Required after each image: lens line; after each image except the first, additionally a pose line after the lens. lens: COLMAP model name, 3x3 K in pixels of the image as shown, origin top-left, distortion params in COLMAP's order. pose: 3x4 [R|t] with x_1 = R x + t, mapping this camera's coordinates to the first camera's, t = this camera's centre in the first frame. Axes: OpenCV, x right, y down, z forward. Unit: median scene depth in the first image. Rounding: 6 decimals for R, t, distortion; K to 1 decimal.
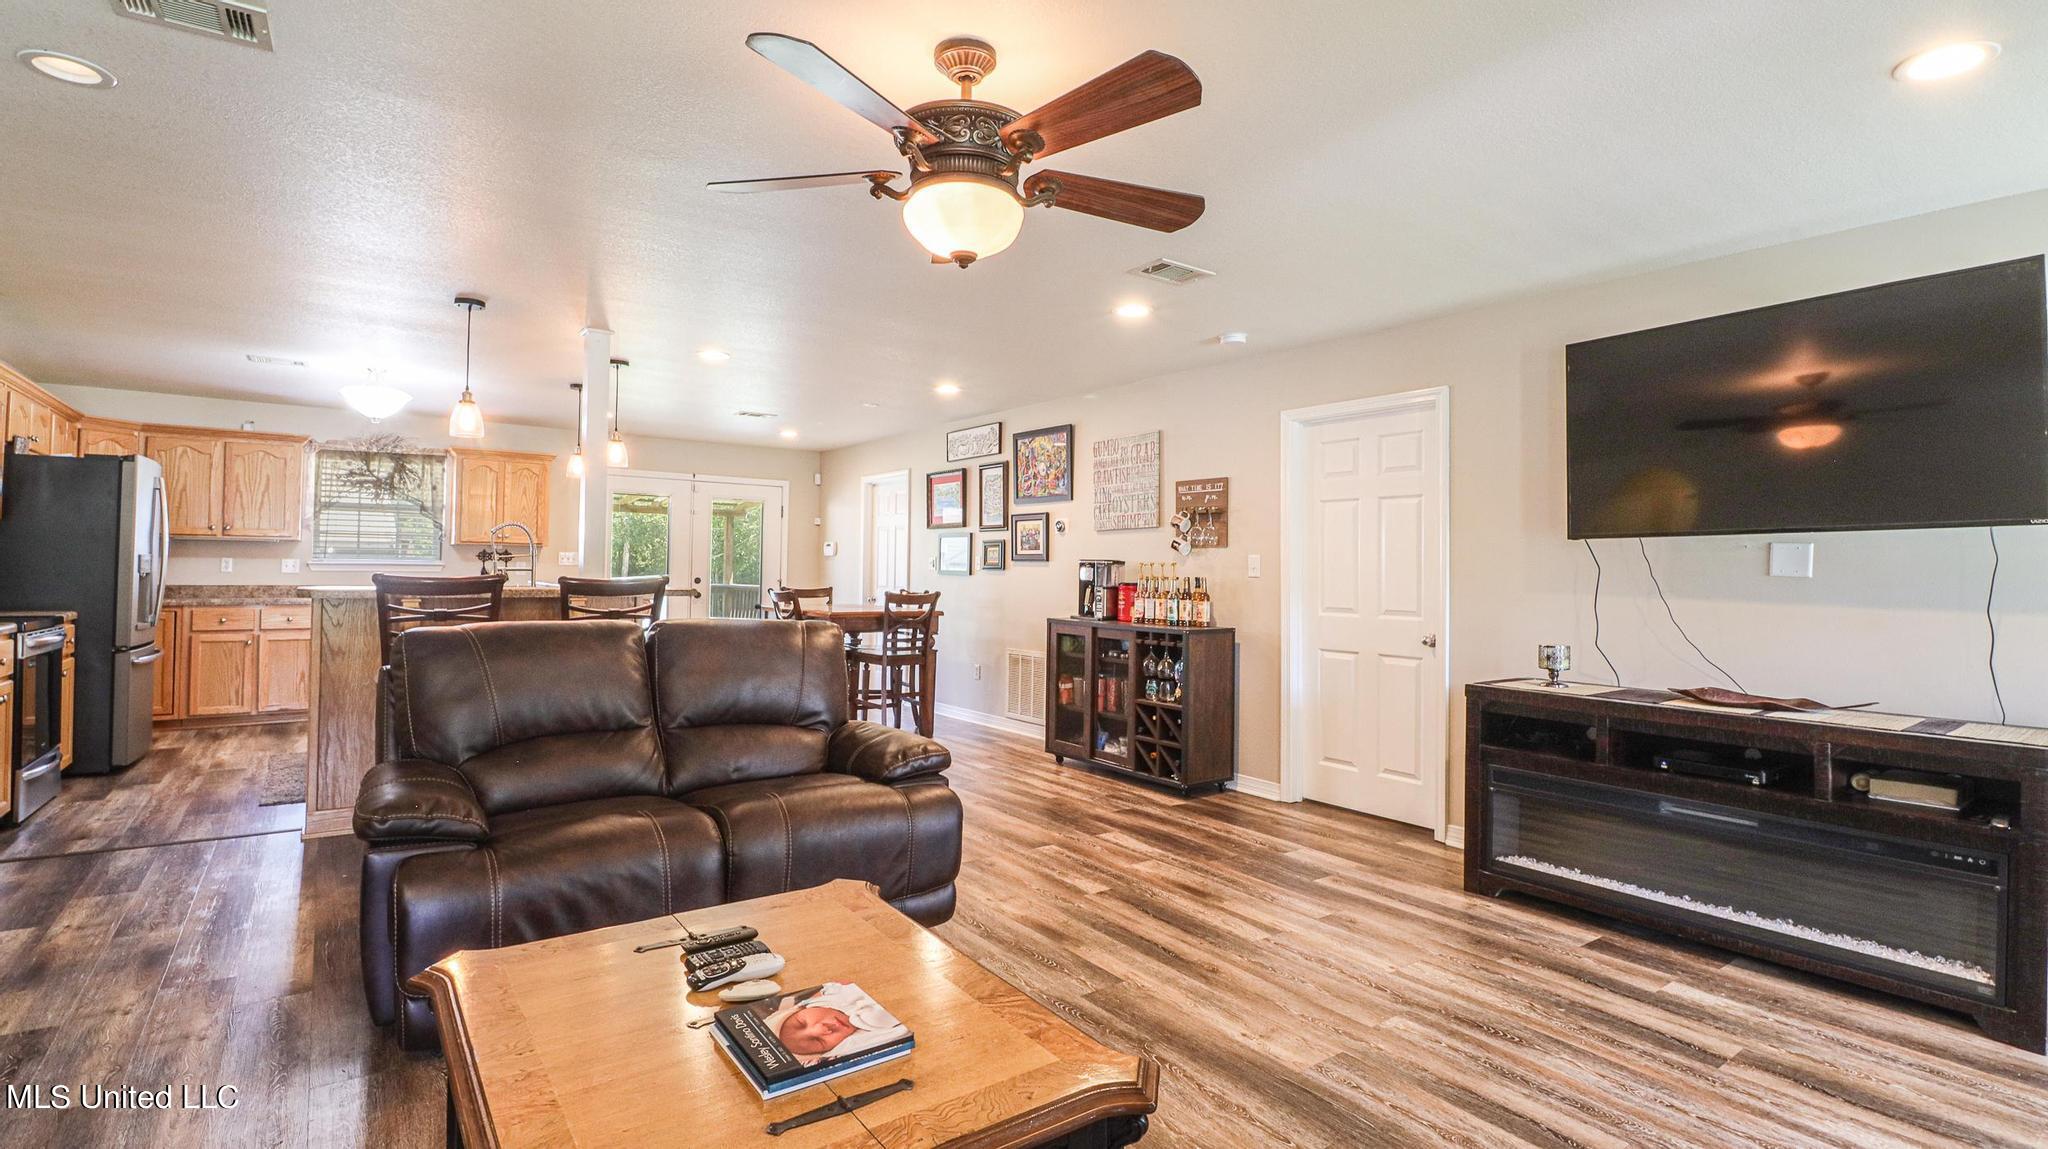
lens RADIAL K [[950.4, 0, 1017.6], [0, 950.4, 548.1], [0, 0, 1]] dist [-0.001513, -0.011666]
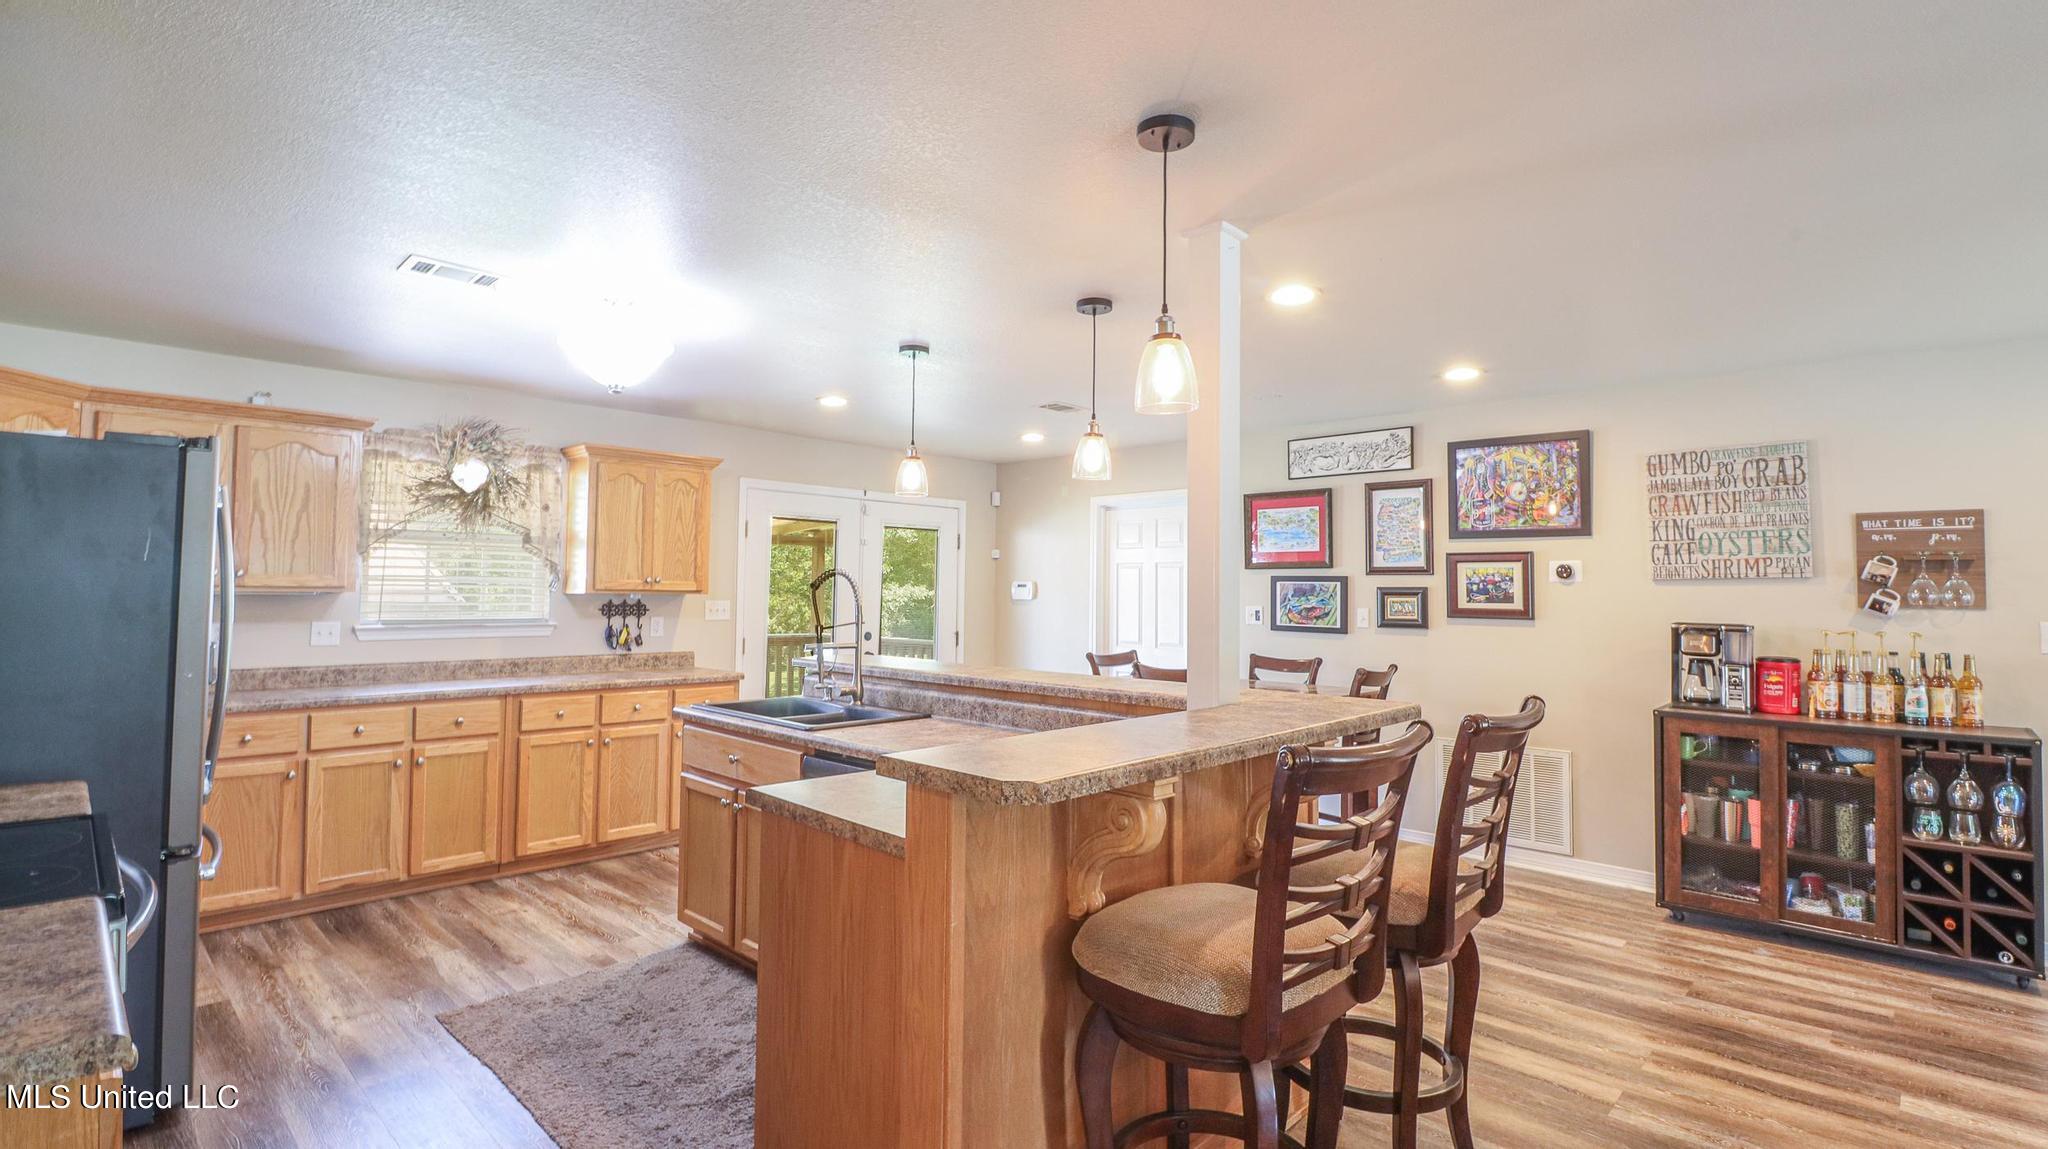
lens RADIAL K [[950.4, 0, 1017.6], [0, 950.4, 548.1], [0, 0, 1]] dist [-0.001513, -0.011666]
pose [[0.985222, 0.003555, 0.171243, -0.476848], [-0.000063, 0.999792, -0.020390, -0.025747], [-0.171280, 0.020078, 0.985018, 0.356592]]
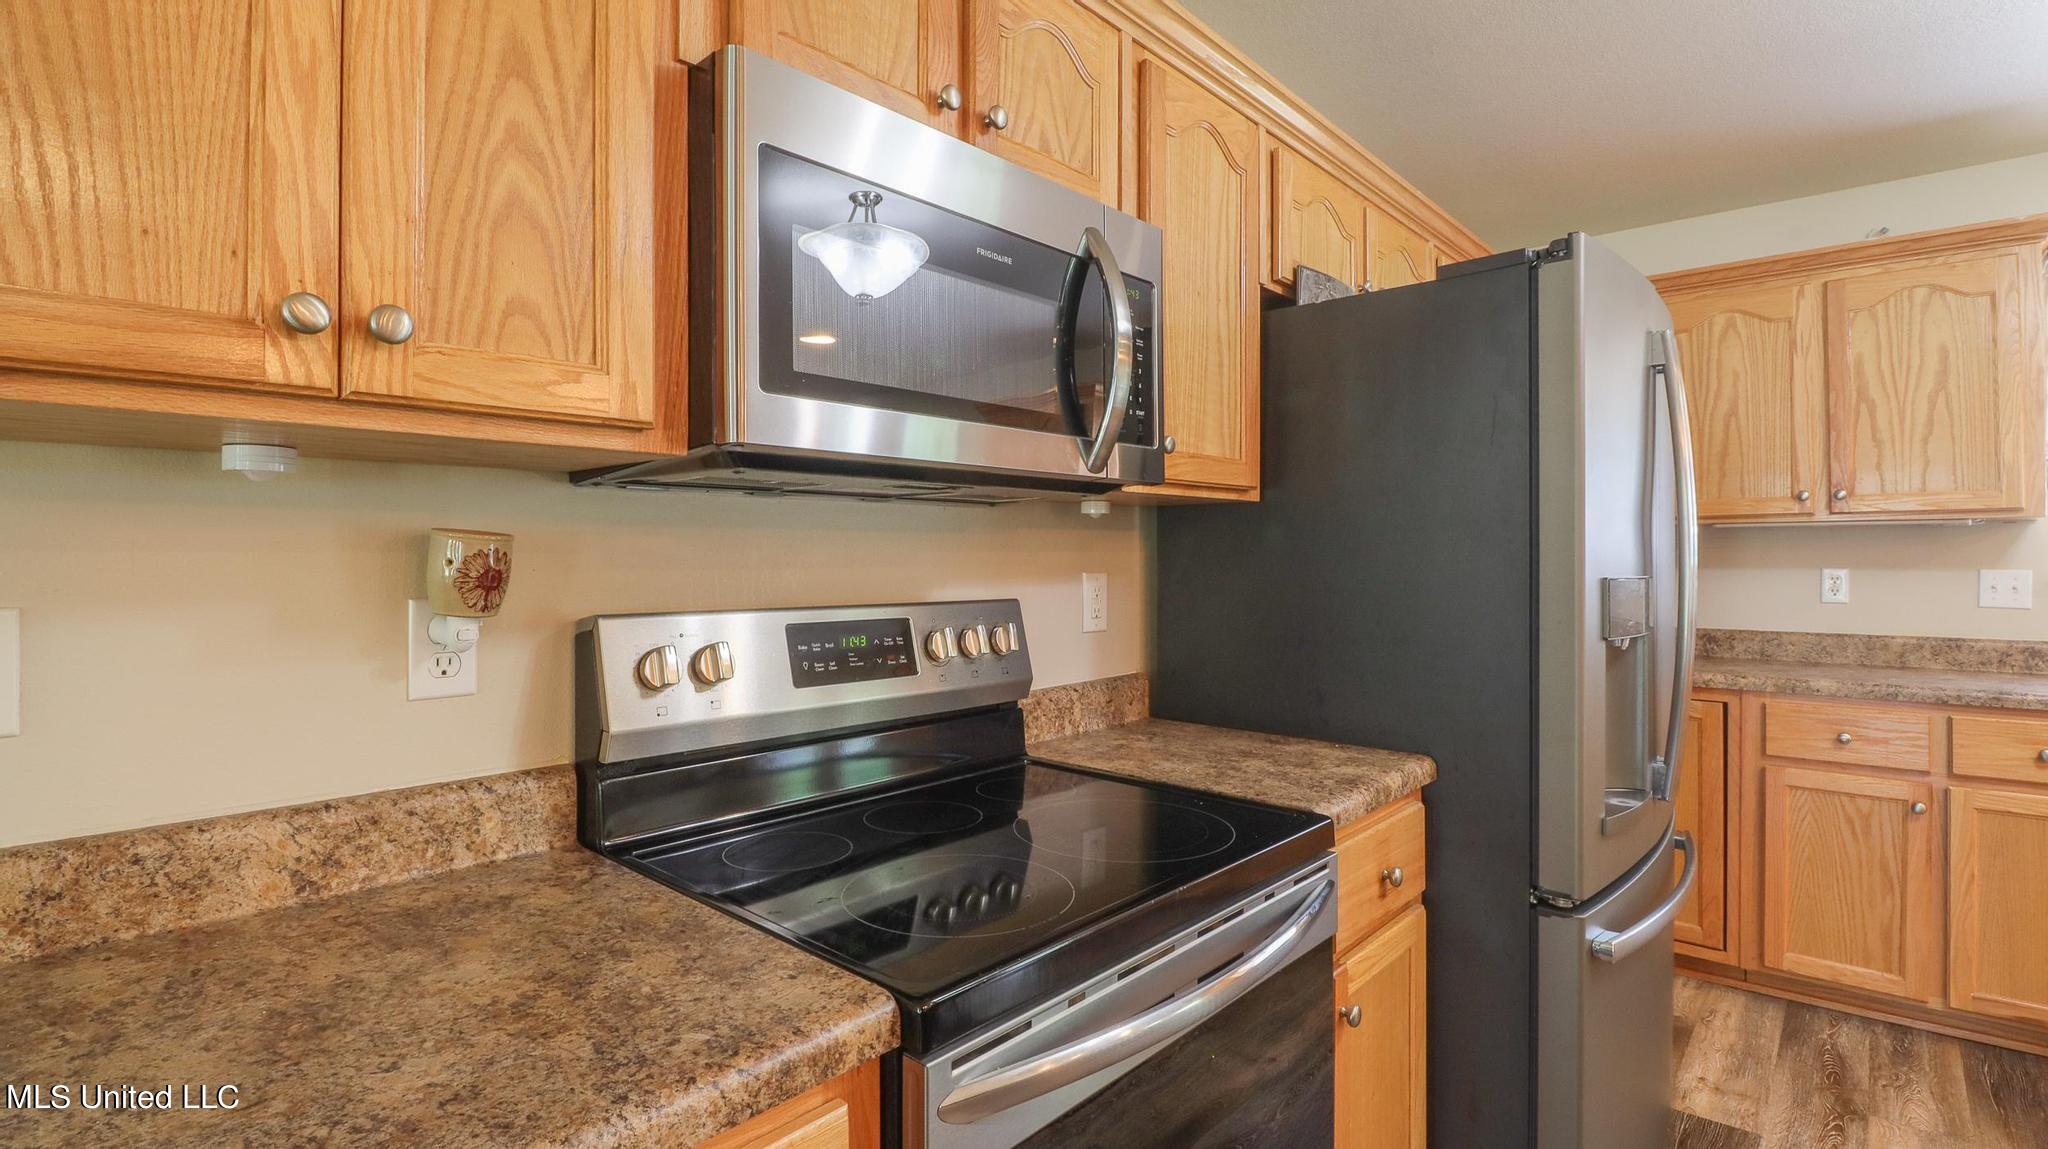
lens RADIAL K [[950.4, 0, 1017.6], [0, 950.4, 548.1], [0, 0, 1]] dist [-0.001513, -0.011666]
pose [[0.201965, -0.019822, -0.979192, -0.530488], [0.026851, 0.999531, -0.014696, -0.002506], [0.979025, -0.023324, 0.202402, 0.593215]]
